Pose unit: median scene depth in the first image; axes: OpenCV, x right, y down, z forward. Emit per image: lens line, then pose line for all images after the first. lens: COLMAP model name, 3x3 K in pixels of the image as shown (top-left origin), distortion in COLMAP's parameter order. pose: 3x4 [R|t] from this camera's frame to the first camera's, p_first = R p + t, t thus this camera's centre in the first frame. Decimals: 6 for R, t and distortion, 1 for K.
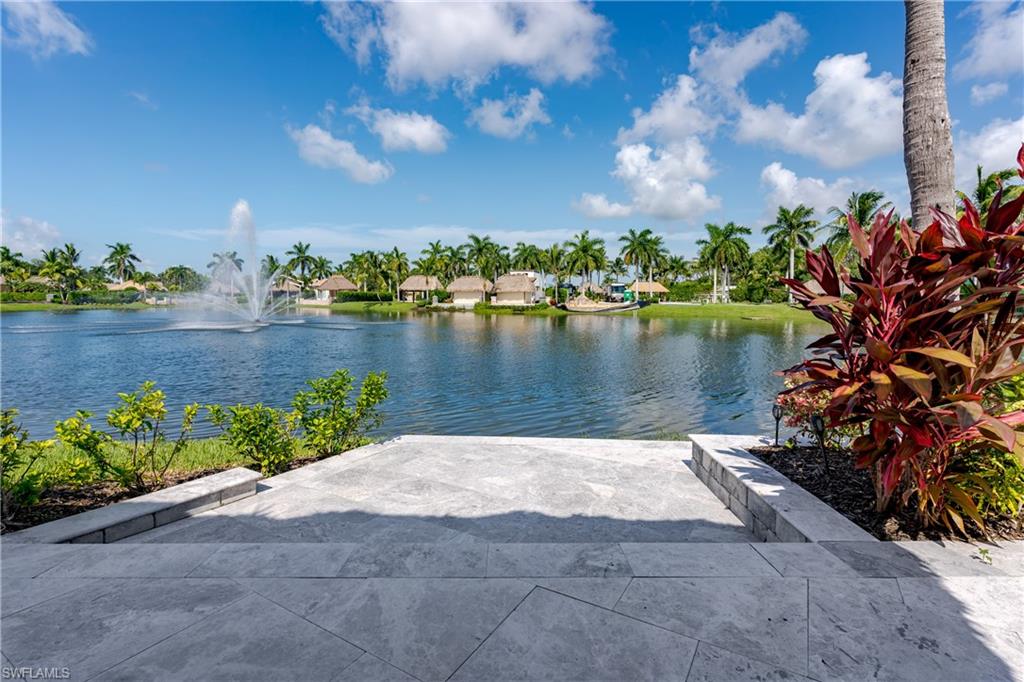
lens RADIAL K [[489.6, 0, 510.6], [0, 489.6, 335.8], [0, 0, 1]] dist [-0.002221, 0.003056]
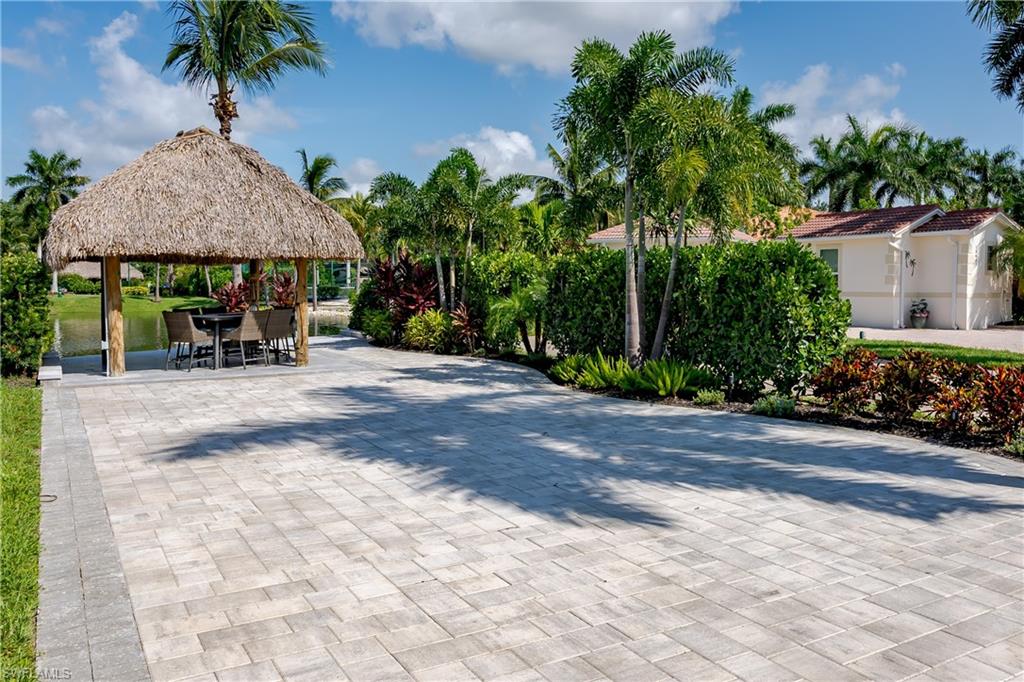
lens RADIAL K [[851.0, 0, 596.4], [0, 851.0, 309.3], [0, 0, 1]] dist [-0.008945, 0.012309]
pose [[0.427794, -0.034649, 0.903212, -0.175138], [0.074959, 0.997183, 0.002751, 0.010301], [-0.900763, 0.066527, 0.429186, -0.183728]]
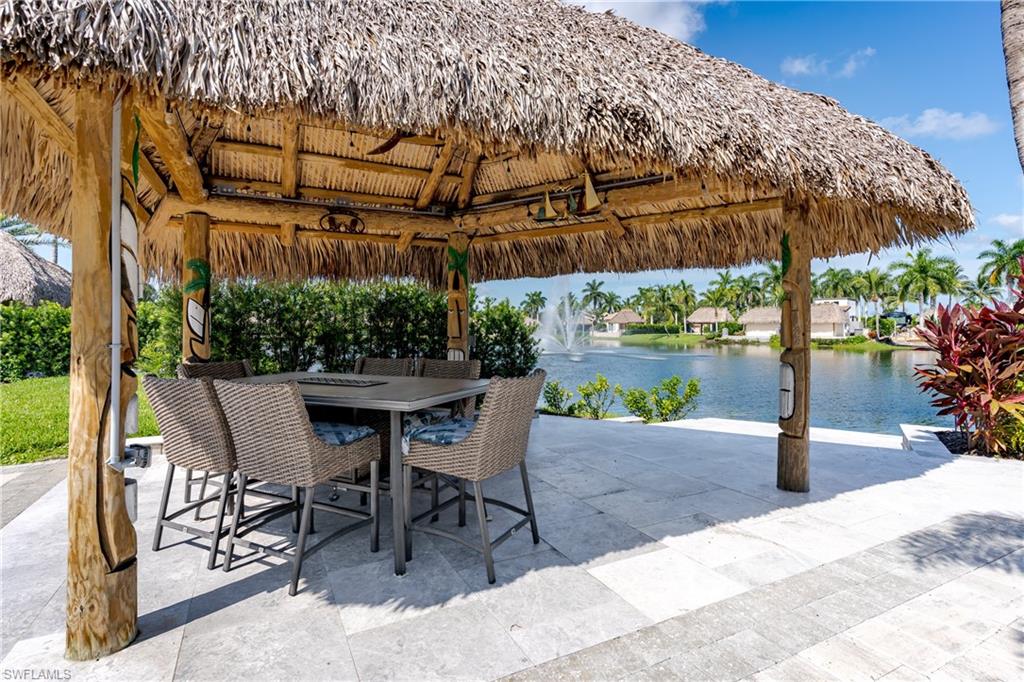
lens RADIAL K [[489.6, 0, 516.0], [0, 489.6, 306.9], [0, 0, 1]] dist [-0.002221, 0.003056]
pose [[0.849817, -0.029686, -0.526241, 0.005306], [-0.035669, 0.992885, -0.113612, 0.001721], [0.525870, 0.115320, 0.842711, -0.037841]]
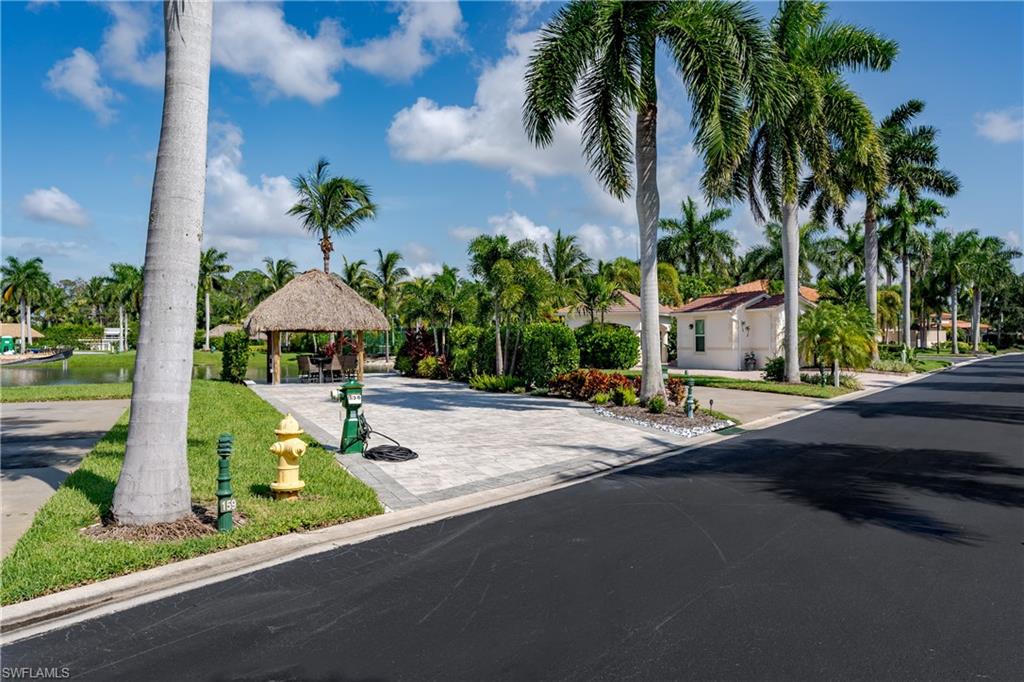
lens RADIAL K [[734.8, 0, 537.5], [0, 734.8, 334.0], [0, 0, 1]] dist [0.032675, 0.002324]
pose [[0.543831, 0.001224, 0.839194, -0.276859], [0.072764, 0.996164, -0.048607, 0.019042], [-0.836034, 0.087498, 0.541656, -0.301325]]
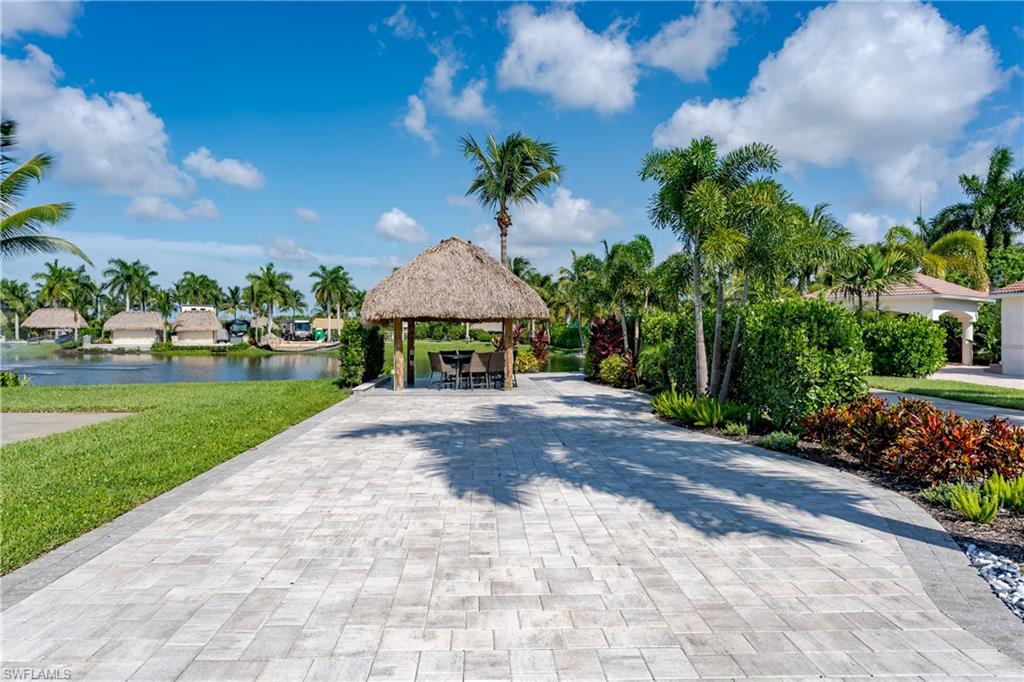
lens RADIAL K [[646.8, 0, 498.7], [0, 646.8, 330.2], [0, 0, 1]] dist [-0.009639, 0.006491]
pose [[0.835432, -0.000177, 0.549593, -0.151768], [0.046053, 0.996506, -0.069684, 0.013498], [-0.547660, 0.083526, 0.832521, -0.222889]]
